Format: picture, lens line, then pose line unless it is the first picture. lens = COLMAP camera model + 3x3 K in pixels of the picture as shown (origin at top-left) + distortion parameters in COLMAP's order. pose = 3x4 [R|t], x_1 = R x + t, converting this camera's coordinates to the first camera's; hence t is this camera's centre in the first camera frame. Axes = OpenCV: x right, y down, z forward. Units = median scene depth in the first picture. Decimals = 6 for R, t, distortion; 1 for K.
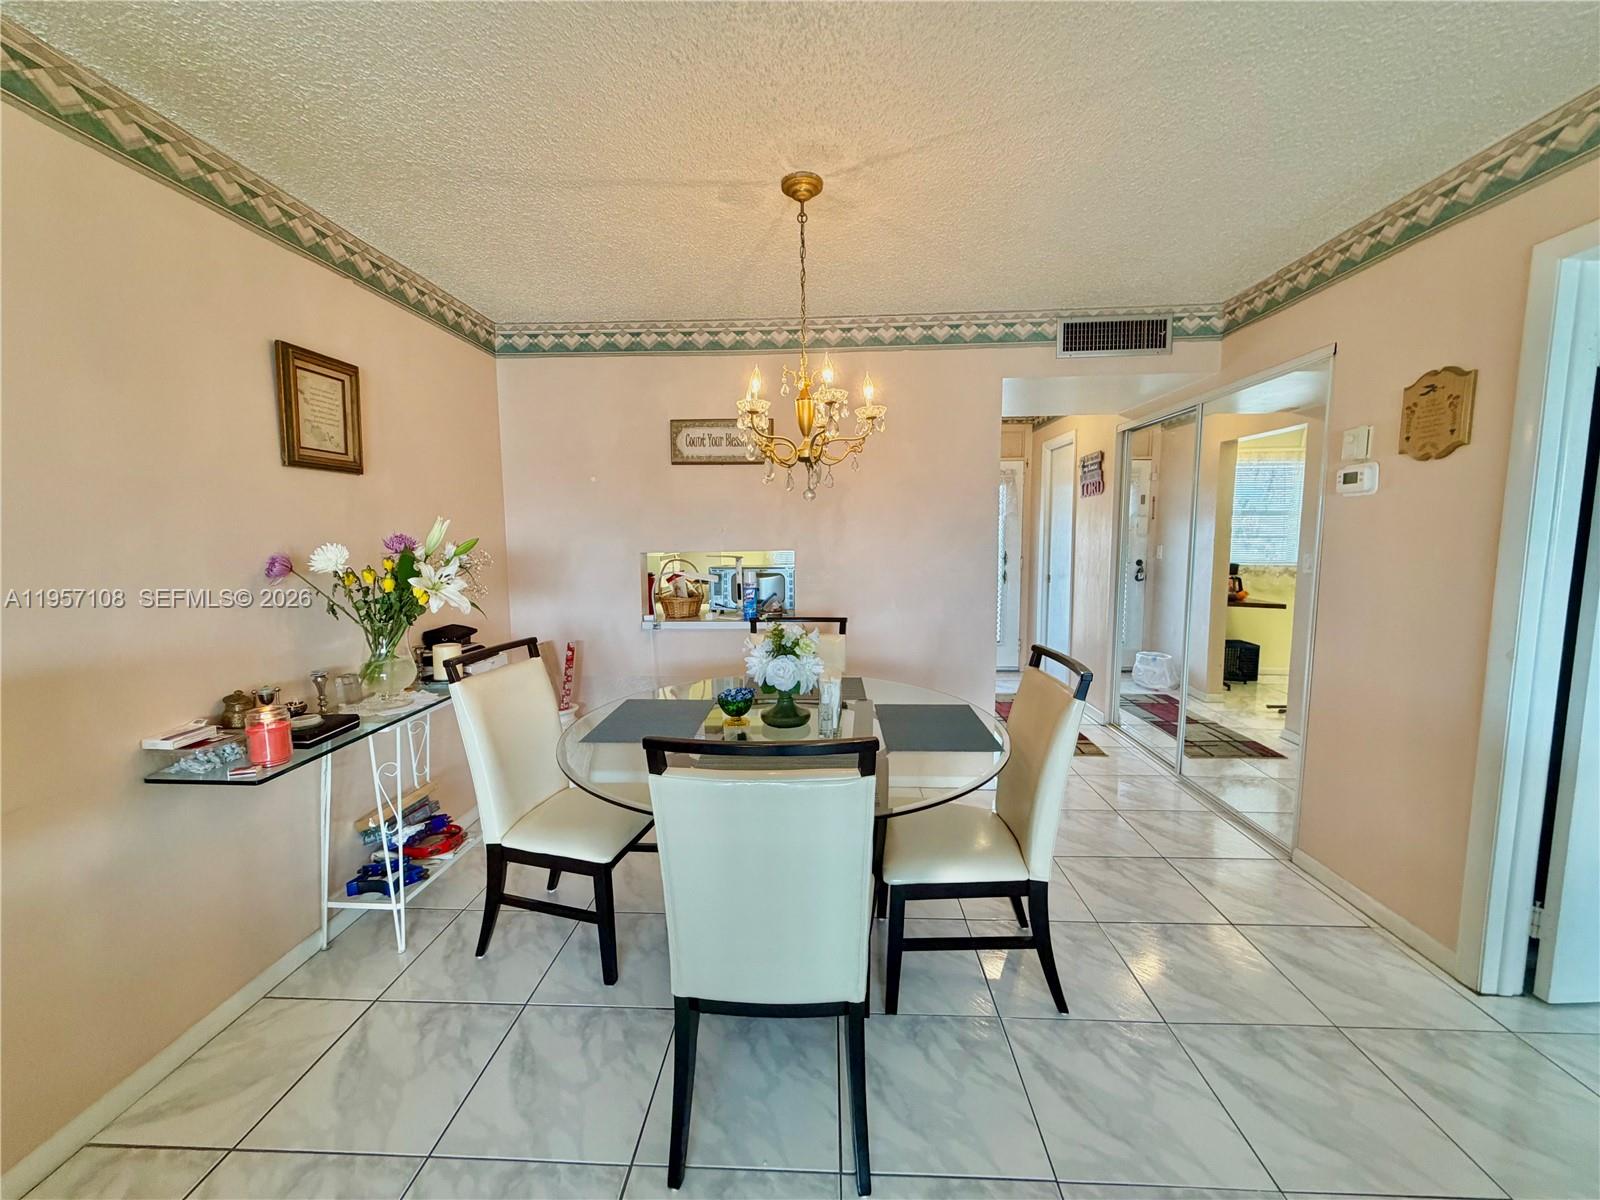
lens RADIAL K [[634.3, 0, 796.1], [0, 634.3, 600.3], [0, 0, 1]] dist [0.001728, -0.000345]
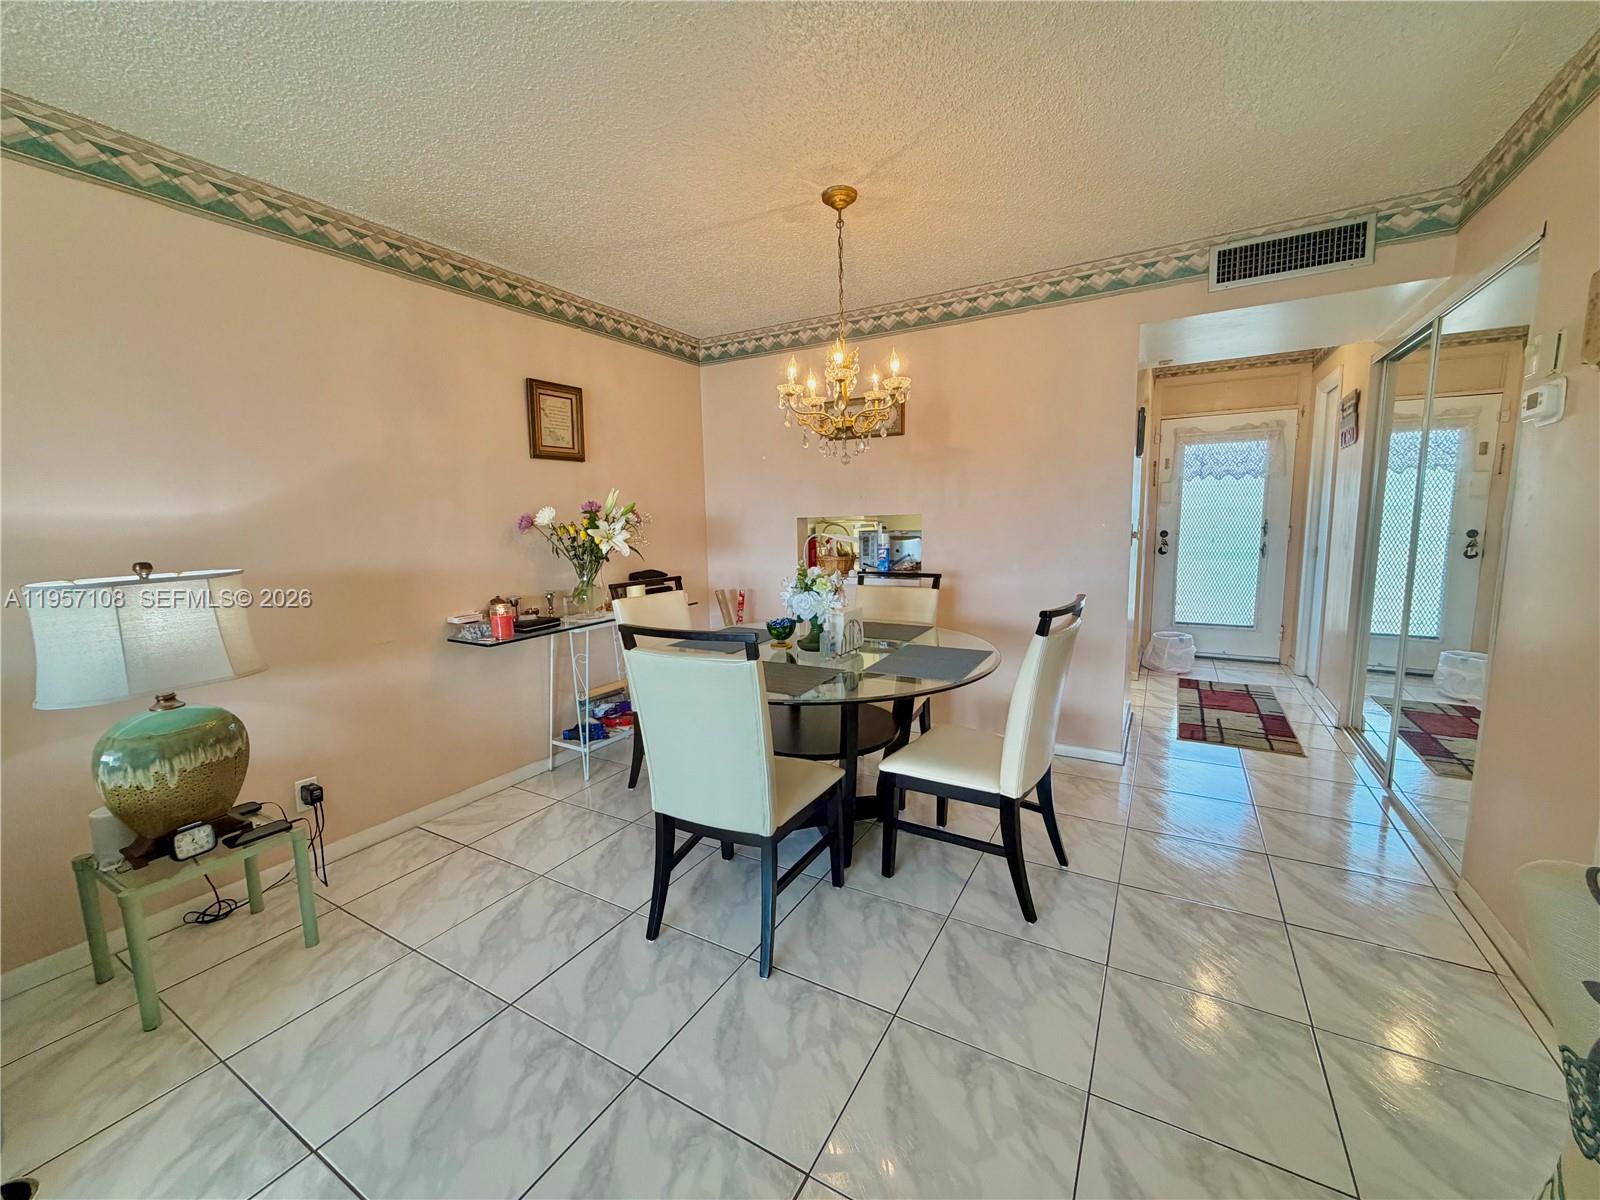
lens RADIAL K [[634.3, 0, 796.1], [0, 634.3, 600.3], [0, 0, 1]] dist [0.001728, -0.000345]
pose [[0.885751, 0.051871, -0.461253, 0.477408], [-0.037070, 0.998467, 0.041099, 0.046920], [0.462678, -0.019305, 0.886316, -0.089104]]
